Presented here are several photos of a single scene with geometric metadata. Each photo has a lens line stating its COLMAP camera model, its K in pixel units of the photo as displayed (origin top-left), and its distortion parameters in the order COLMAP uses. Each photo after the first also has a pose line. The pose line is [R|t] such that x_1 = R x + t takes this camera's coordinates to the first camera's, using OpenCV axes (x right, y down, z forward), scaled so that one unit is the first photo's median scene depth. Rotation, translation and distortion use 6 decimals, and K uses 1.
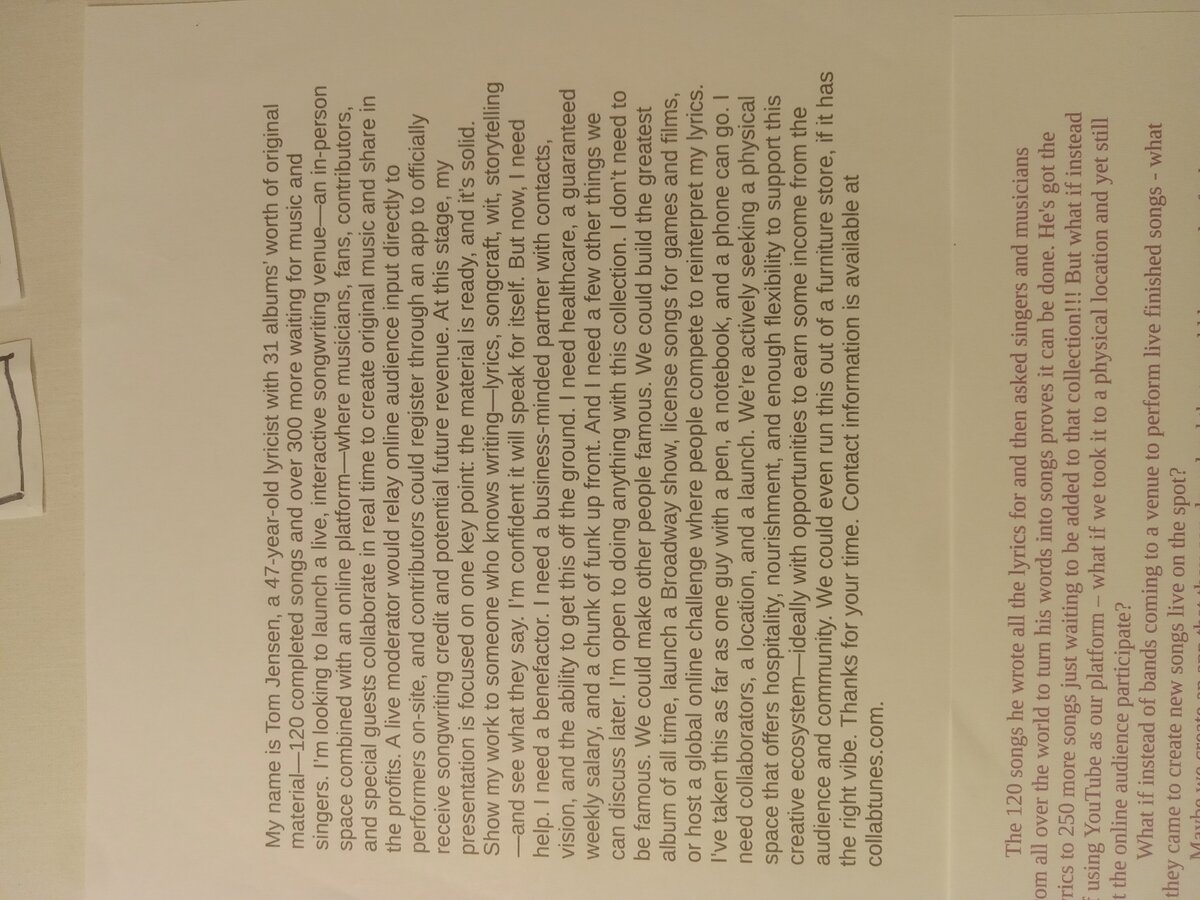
lens RADIAL K [[482.9, 0, 602.1], [0, 482.9, 448.8], [0, 0, 1]] dist [-0.014188, -0.000358]
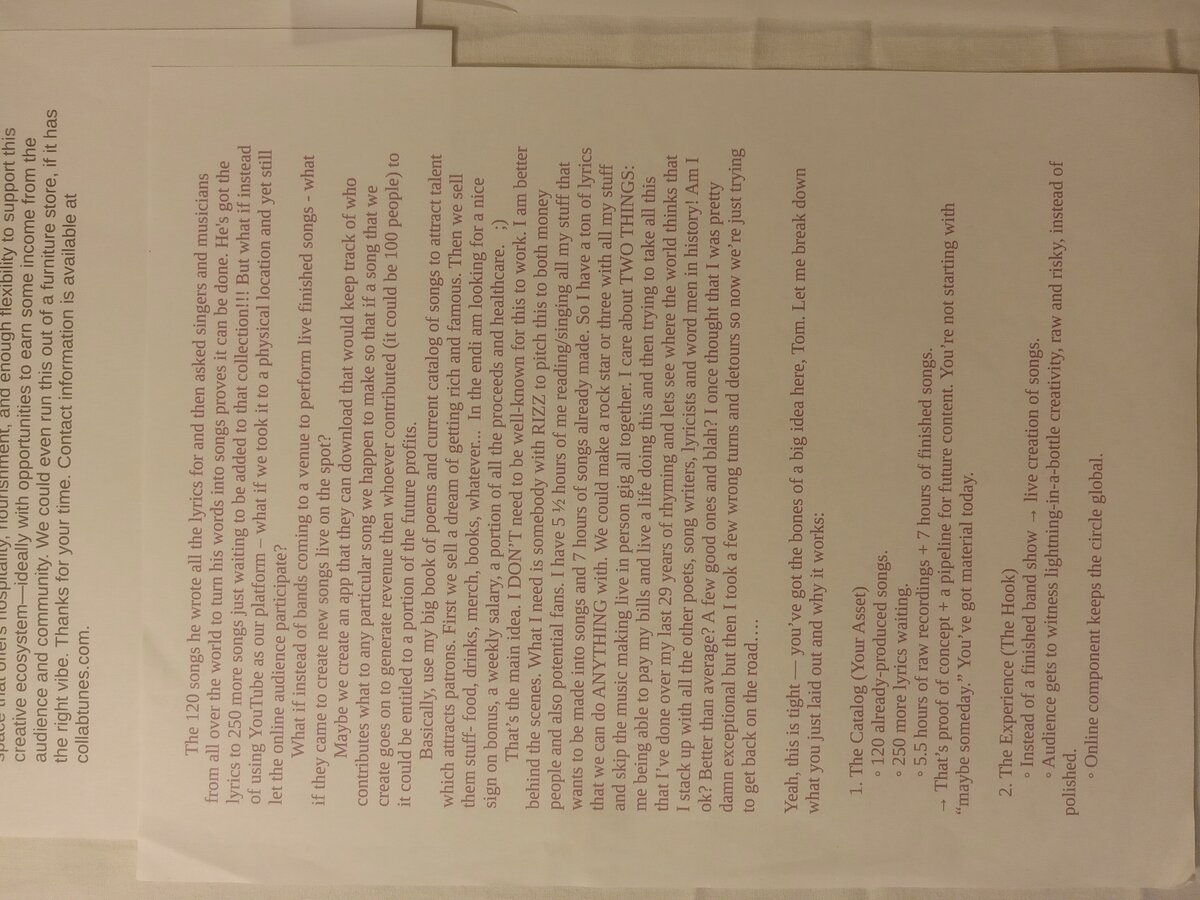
lens RADIAL K [[482.9, 0, 598.5], [0, 482.9, 450.4], [0, 0, 1]] dist [-0.014188, -0.000358]
pose [[0.998093, 0.009595, 0.060978, 1.827652], [-0.009083, 0.999921, -0.008667, 0.083634], [-0.061056, 0.008096, 0.998102, -0.285764]]
